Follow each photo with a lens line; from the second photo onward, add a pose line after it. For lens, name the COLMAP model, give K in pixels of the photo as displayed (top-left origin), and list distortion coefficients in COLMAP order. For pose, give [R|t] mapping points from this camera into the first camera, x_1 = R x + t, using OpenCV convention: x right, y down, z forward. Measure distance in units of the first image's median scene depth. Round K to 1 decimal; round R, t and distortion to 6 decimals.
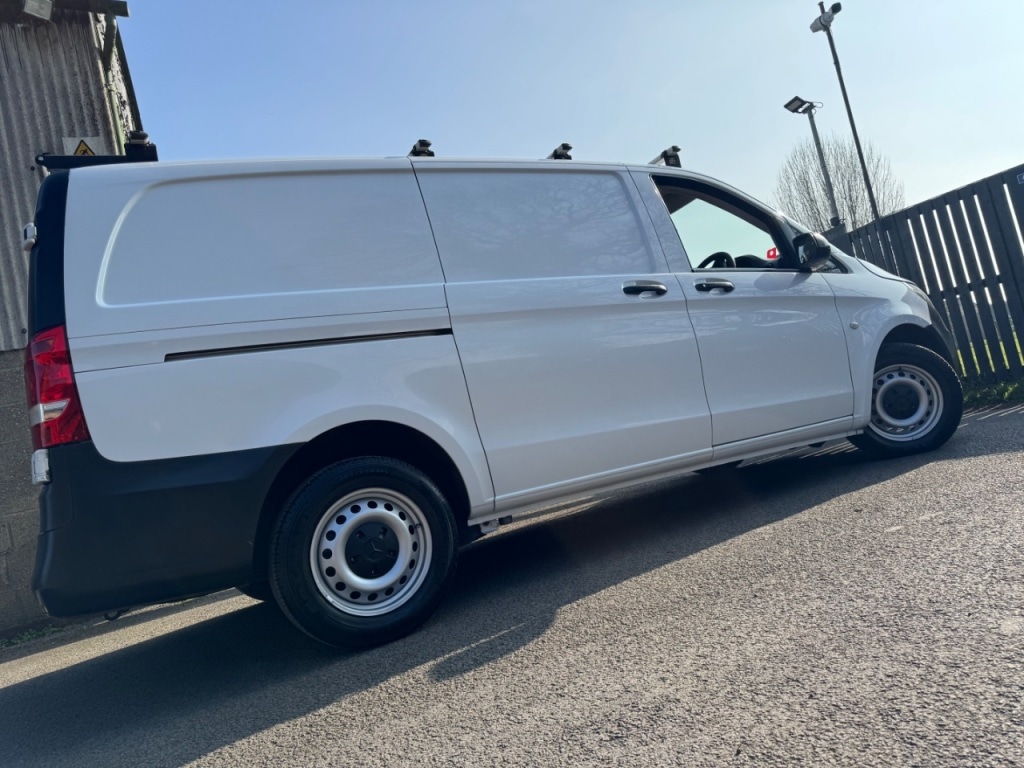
lens RADIAL K [[728.1, 0, 513.9], [0, 728.1, 384.3], [0, 0, 1]] dist [0.020490, -0.021863]
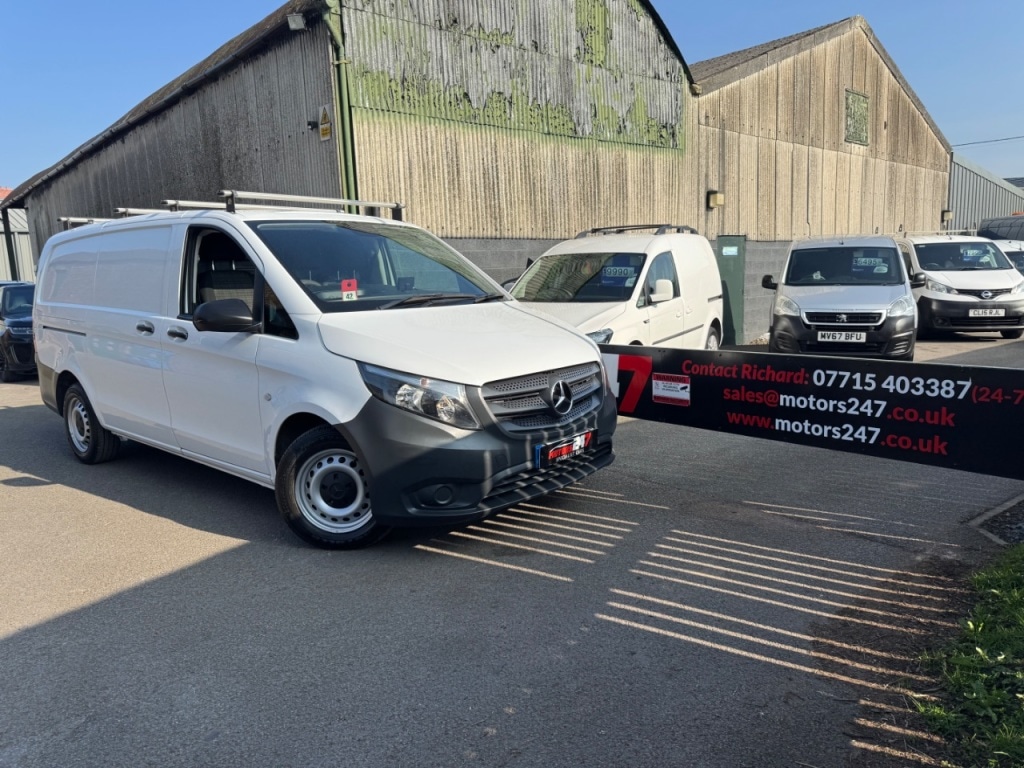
lens RADIAL K [[728.2, 0, 512.1], [0, 728.2, 382.7], [0, 0, 1]] dist [0.052315, -0.073448]
pose [[0.353475, 0.336622, -0.872777, 1.389210], [0.024147, 0.929415, 0.368246, -0.437895], [0.935132, -0.151241, 0.320397, 0.967775]]
